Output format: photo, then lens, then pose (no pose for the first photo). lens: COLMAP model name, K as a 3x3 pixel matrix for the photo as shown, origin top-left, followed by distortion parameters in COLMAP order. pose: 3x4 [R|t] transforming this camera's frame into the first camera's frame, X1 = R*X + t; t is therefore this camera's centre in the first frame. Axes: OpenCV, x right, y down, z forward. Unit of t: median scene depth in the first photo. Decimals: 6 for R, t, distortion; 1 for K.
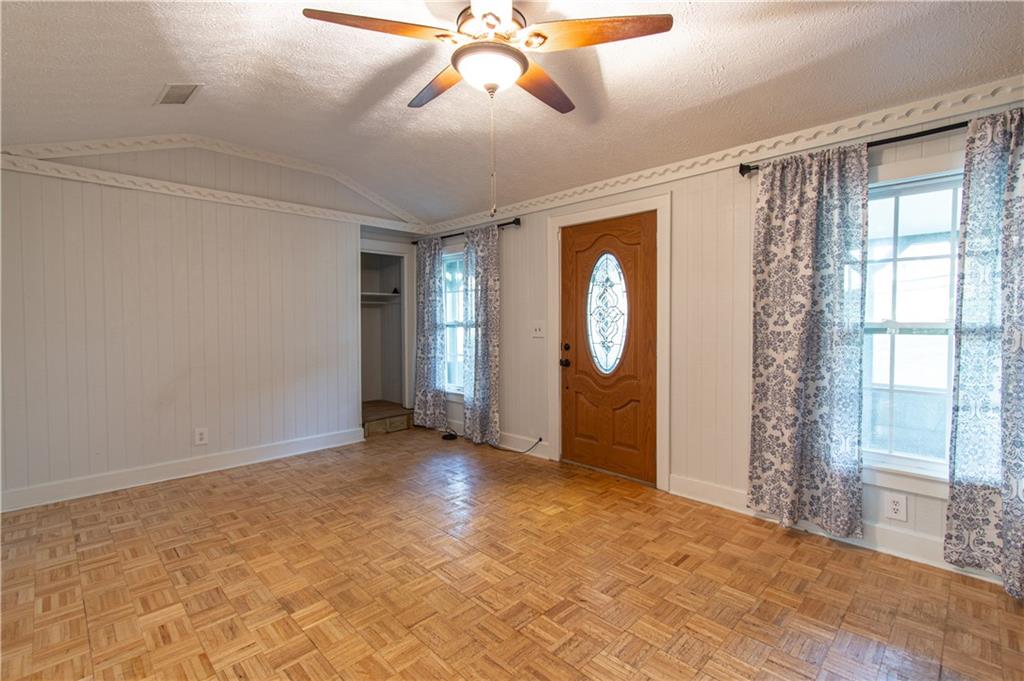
lens RADIAL K [[466.1, 0, 509.4], [0, 466.1, 329.7], [0, 0, 1]] dist [-0.004152, -0.000487]
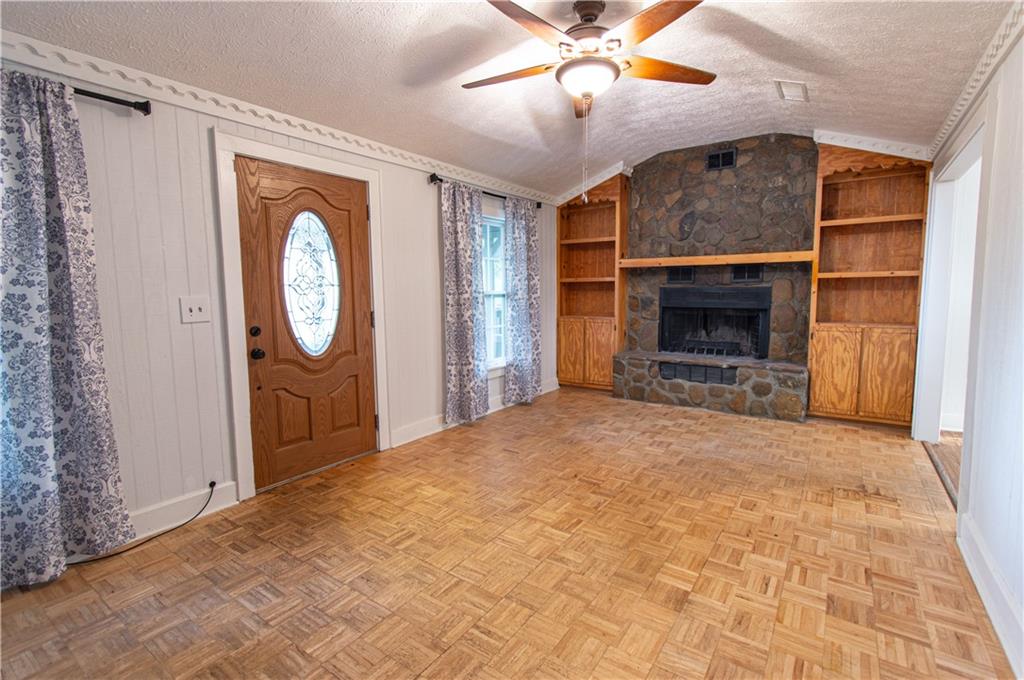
lens RADIAL K [[467.1, 0, 522.7], [0, 467.1, 333.2], [0, 0, 1]] dist [0.002988, -0.000027]
pose [[-0.187366, -0.086920, 0.978437, -0.787383], [0.032198, 0.994999, 0.094557, -0.017120], [-0.981762, 0.049221, -0.183630, 0.895110]]
